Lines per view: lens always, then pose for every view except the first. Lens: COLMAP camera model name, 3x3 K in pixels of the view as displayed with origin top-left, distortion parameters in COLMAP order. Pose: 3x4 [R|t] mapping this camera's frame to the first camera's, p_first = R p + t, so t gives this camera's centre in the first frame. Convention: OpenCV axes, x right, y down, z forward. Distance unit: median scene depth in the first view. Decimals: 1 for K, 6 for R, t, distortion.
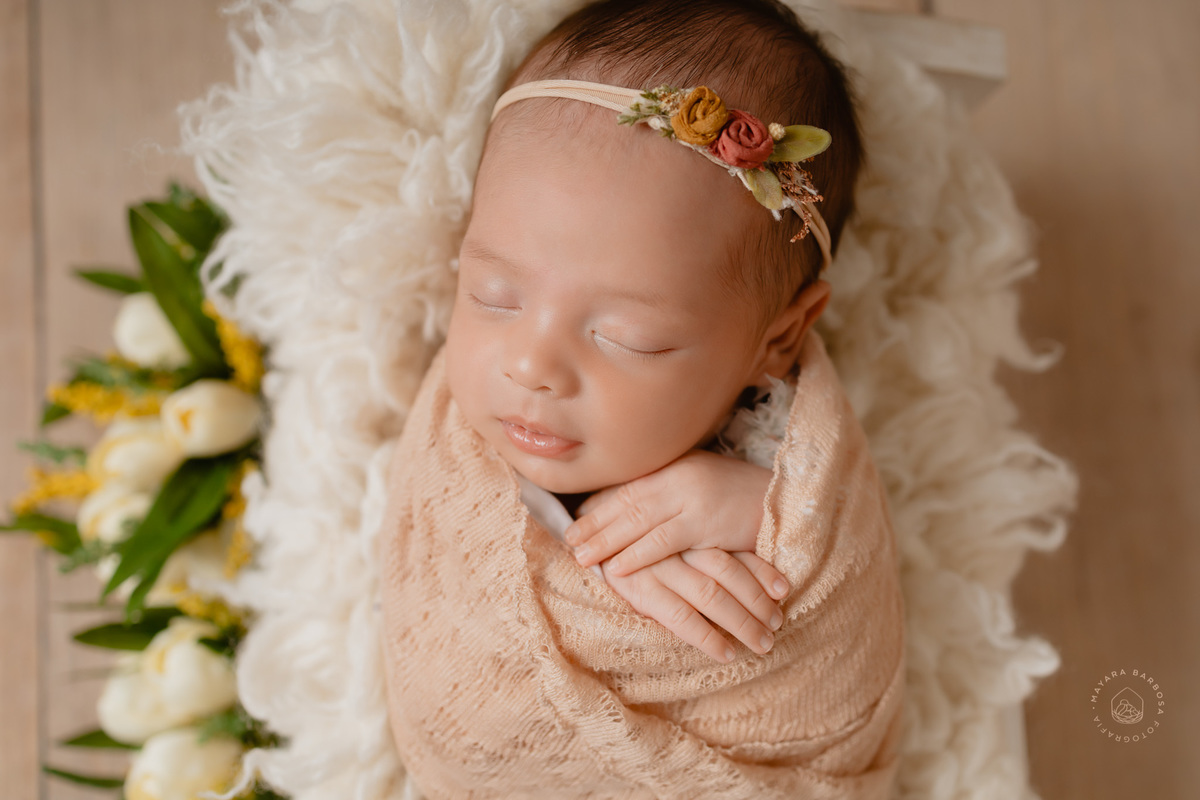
lens RADIAL K [[1203.3, 0, 600.0], [0, 1203.3, 400.0], [0, 0, 1]] dist [0.769500, 0.000808]
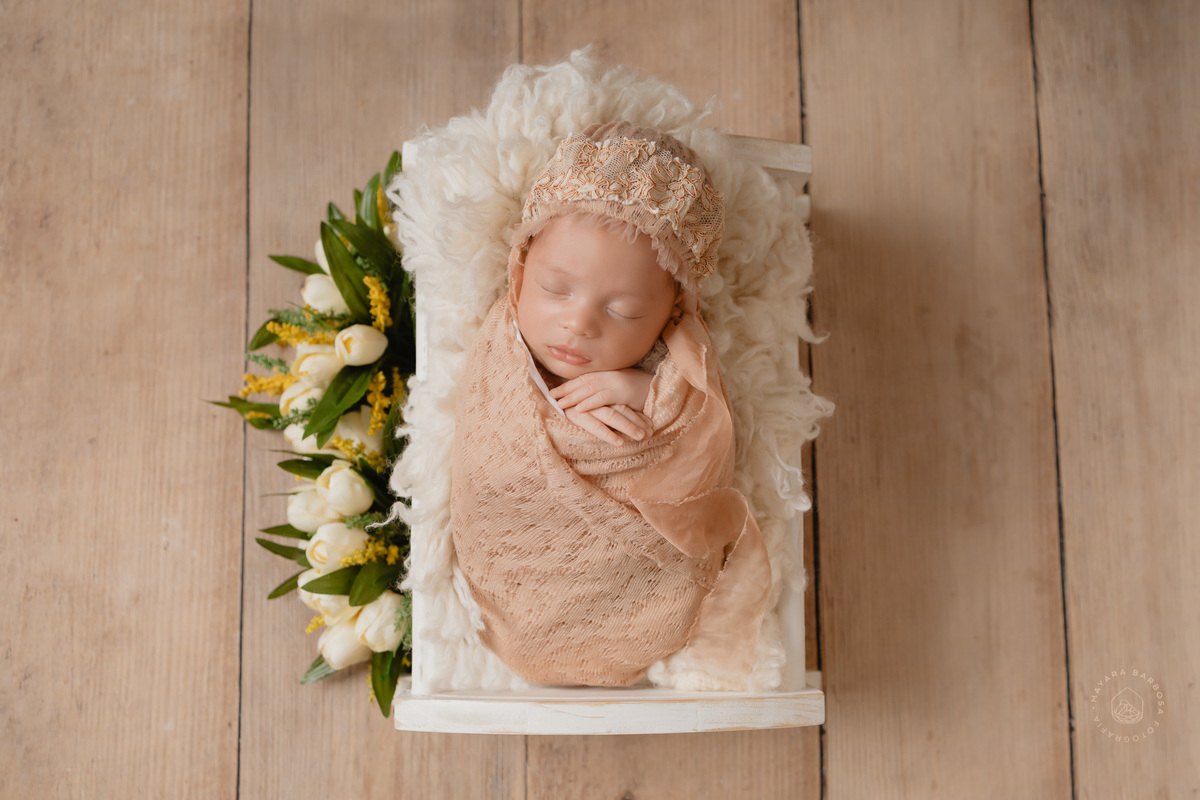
lens RADIAL K [[1203.3, 0, 600.0], [0, 1203.3, 400.0], [0, 0, 1]] dist [0.769500, 0.000808]
pose [[0.995270, 0.087567, -0.042067, 0.111254], [-0.088874, 0.995583, -0.030264, 0.144916], [0.039231, 0.033859, 0.998656, -0.812832]]
